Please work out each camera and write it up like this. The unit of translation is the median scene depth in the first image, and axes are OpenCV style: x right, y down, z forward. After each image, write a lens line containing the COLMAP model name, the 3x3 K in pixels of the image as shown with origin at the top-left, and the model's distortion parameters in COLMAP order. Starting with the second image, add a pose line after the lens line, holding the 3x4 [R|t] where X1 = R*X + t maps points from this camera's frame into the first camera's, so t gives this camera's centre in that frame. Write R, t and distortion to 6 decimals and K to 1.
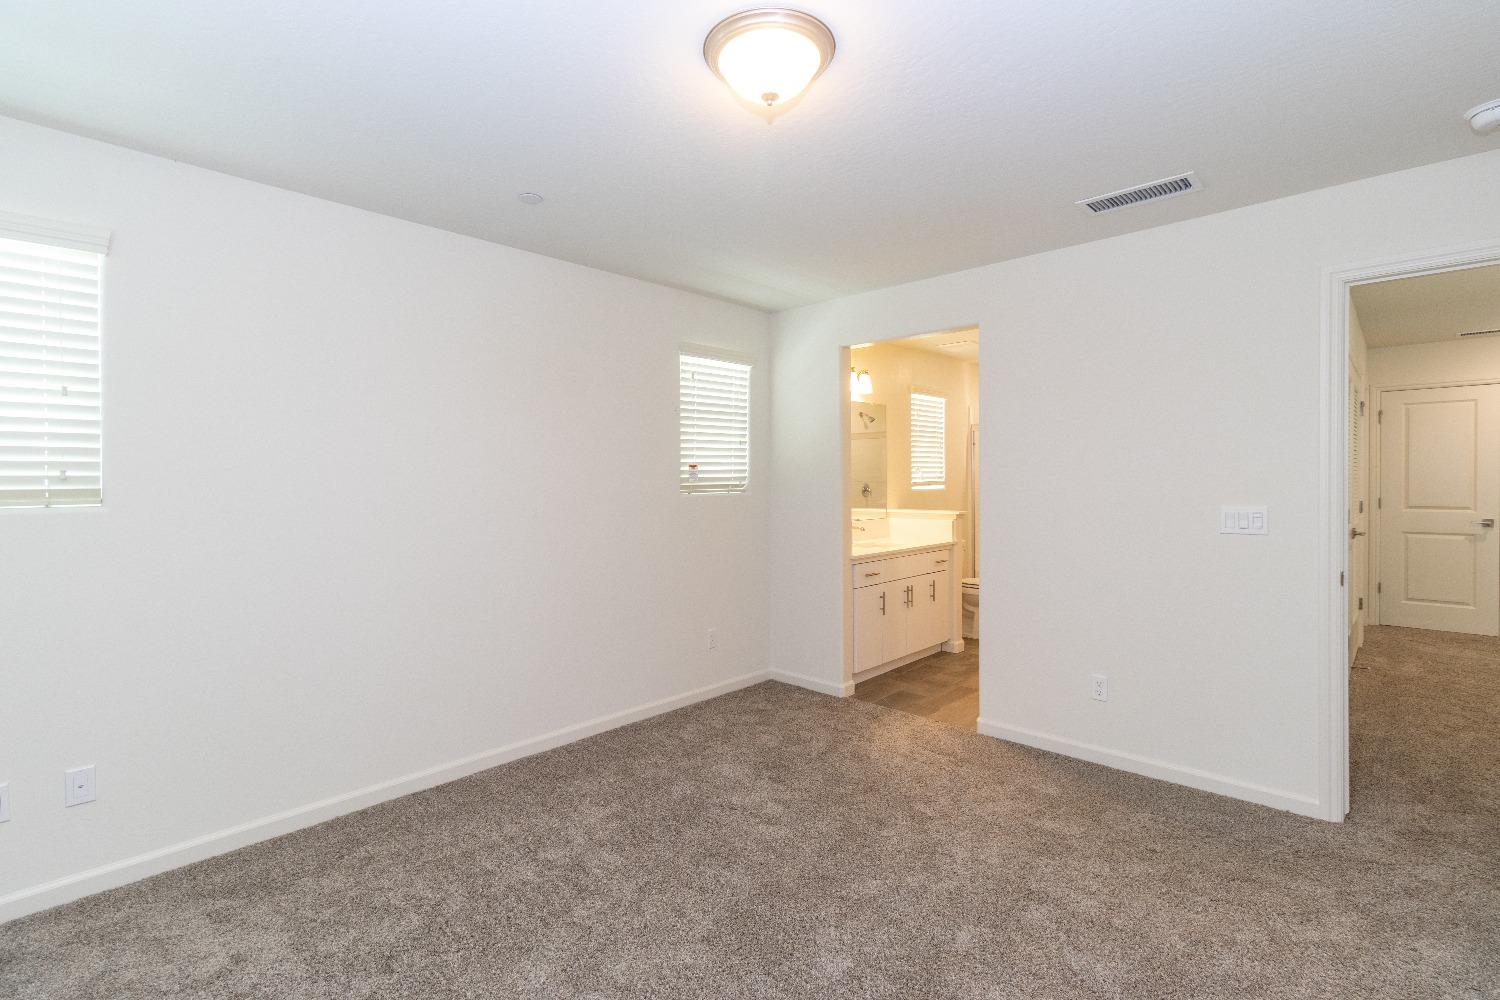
lens RADIAL K [[705.7, 0, 750.0], [0, 705.7, 500.0], [0, 0, 1]] dist [-0.000432, -0.000173]
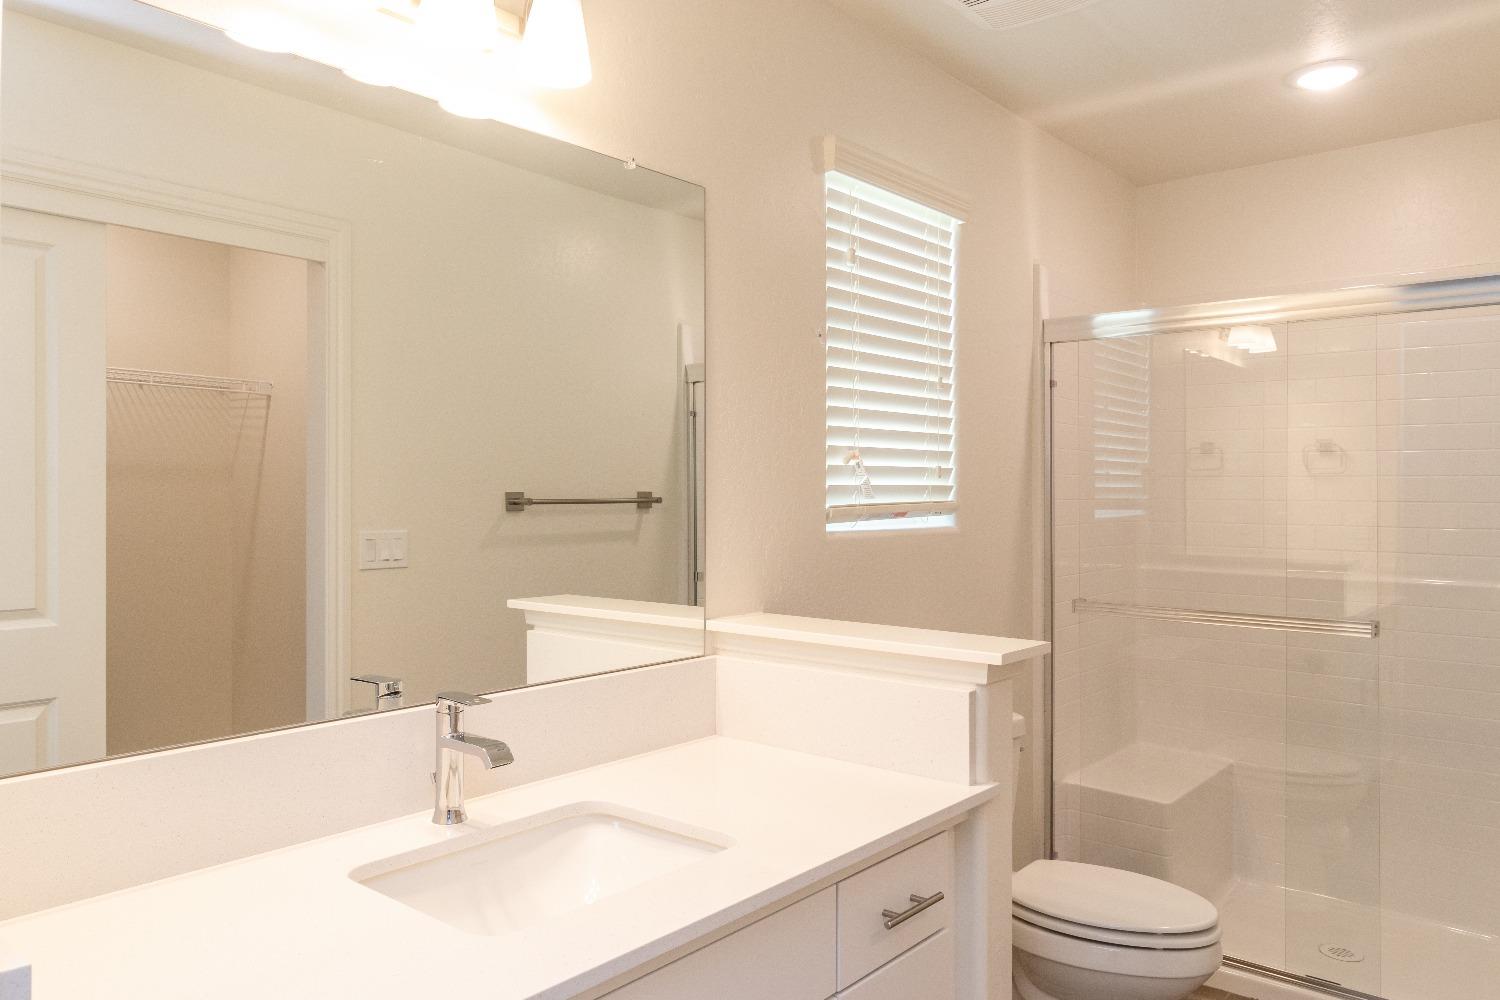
lens RADIAL K [[1077.9, 0, 750.0], [0, 1077.9, 500.0], [0, 0, 1]] dist [0.002279, 0.000303]
pose [[0.998528, 0.011218, 0.053070, 0.178522], [-0.010310, 0.999796, -0.017344, -0.020340], [-0.053254, 0.016771, 0.998440, 0.595919]]
